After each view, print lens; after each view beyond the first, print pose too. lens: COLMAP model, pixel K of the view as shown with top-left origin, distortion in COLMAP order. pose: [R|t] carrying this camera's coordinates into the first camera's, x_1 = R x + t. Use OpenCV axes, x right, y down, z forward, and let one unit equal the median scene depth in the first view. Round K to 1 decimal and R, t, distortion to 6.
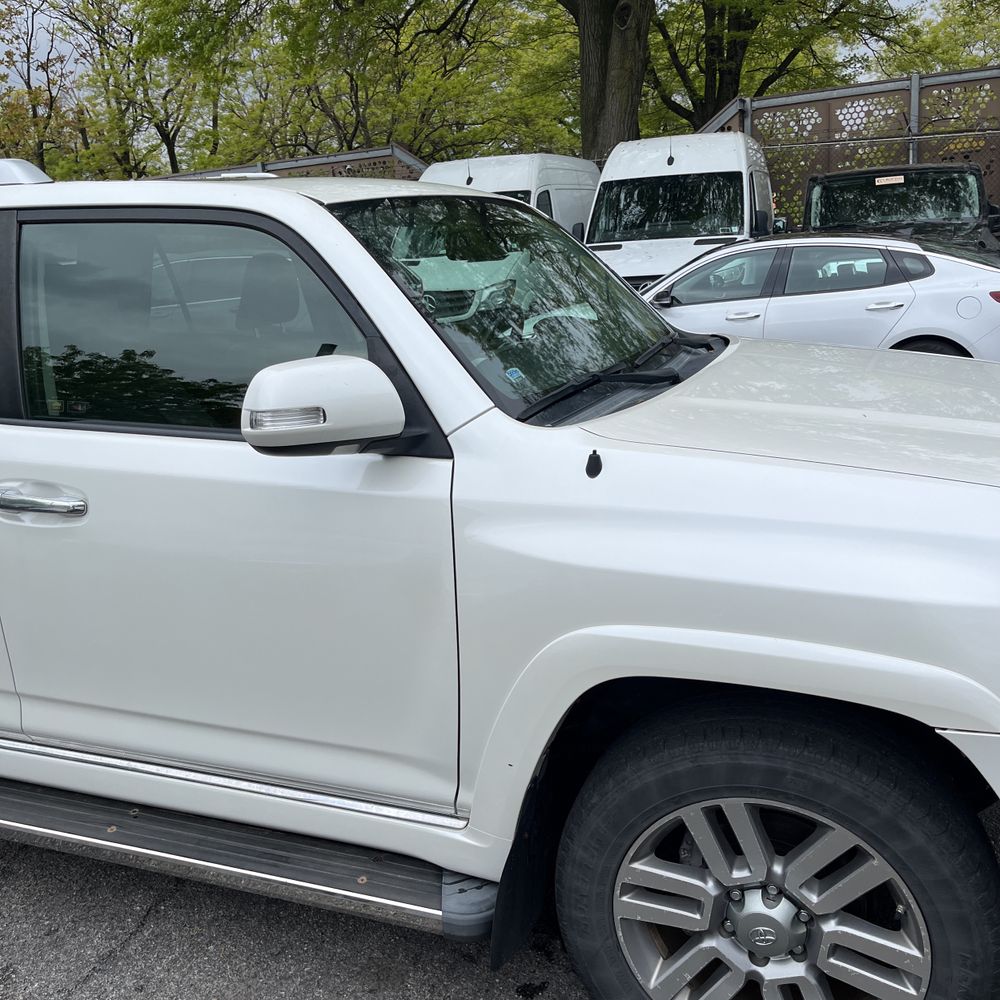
lens RADIAL K [[1011.5, 0, 510.2], [0, 1011.5, 499.3], [0, 0, 1]] dist [0.021186, 0.000000]
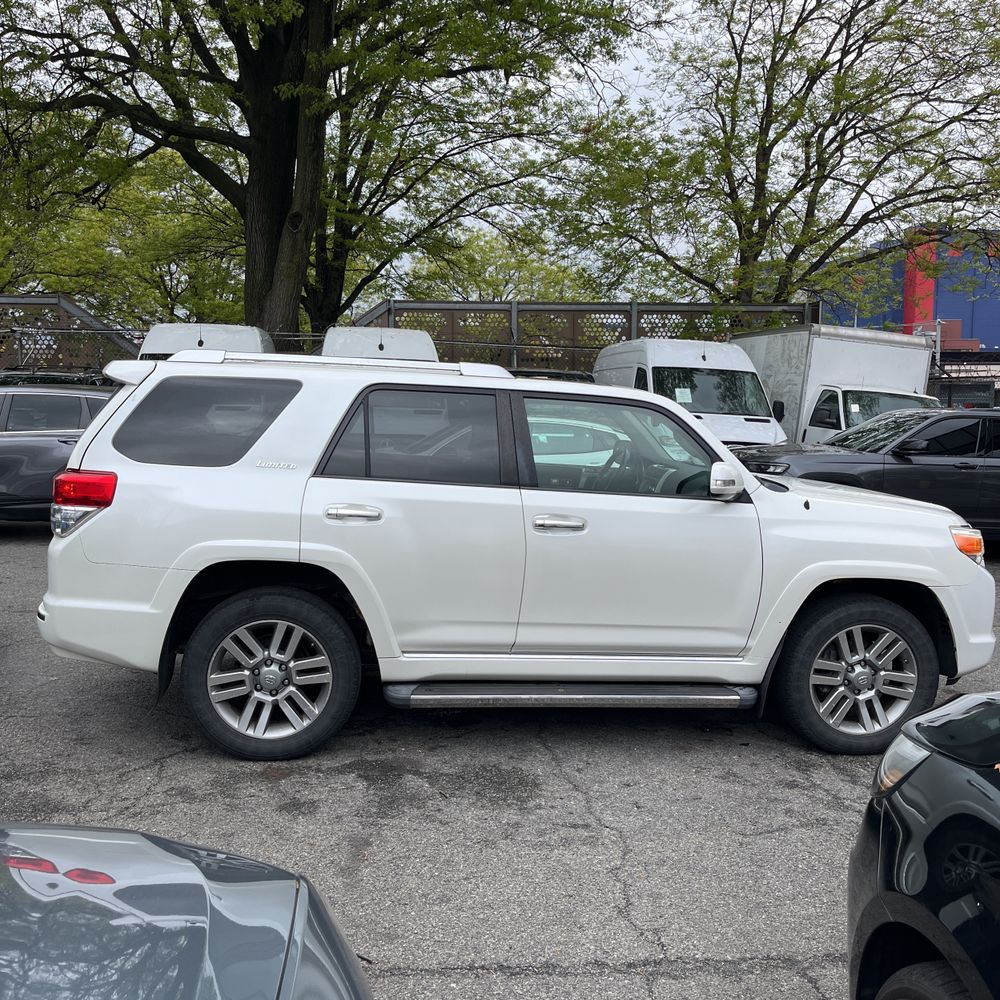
lens RADIAL K [[1011.5, 0, 504.9], [0, 1011.5, 503.5], [0, 0, 1]] dist [0.021186, 0.000000]
pose [[0.884850, 0.030353, 0.464885, -1.522784], [0.041194, 0.988869, -0.142972, 0.253779], [-0.464050, 0.145660, 0.873751, -0.806595]]
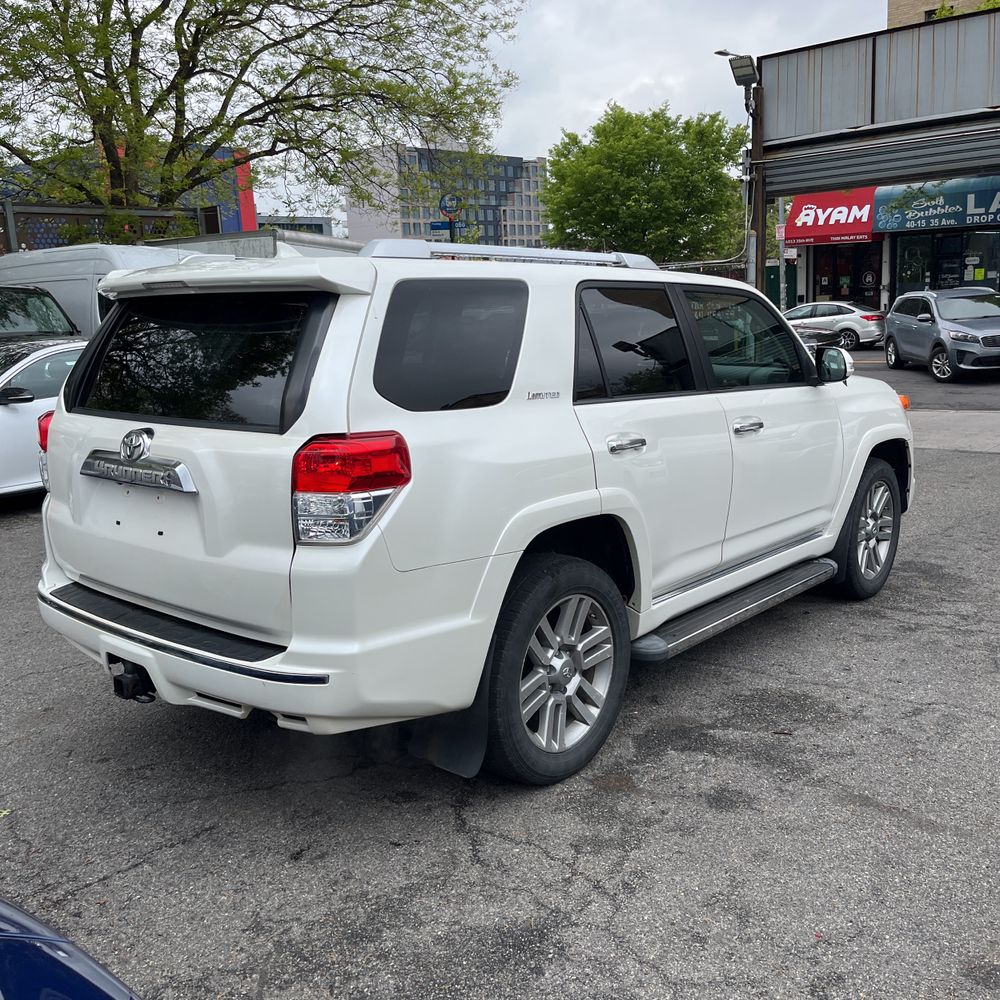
lens RADIAL K [[1011.5, 0, 499.6], [0, 1011.5, 503.3], [0, 0, 1]] dist [0.021186, 0.000000]
pose [[0.342586, -0.131687, 0.930211, -2.451705], [0.245558, 0.968259, 0.046637, -0.062949], [-0.906827, 0.212444, 0.364049, 0.726653]]
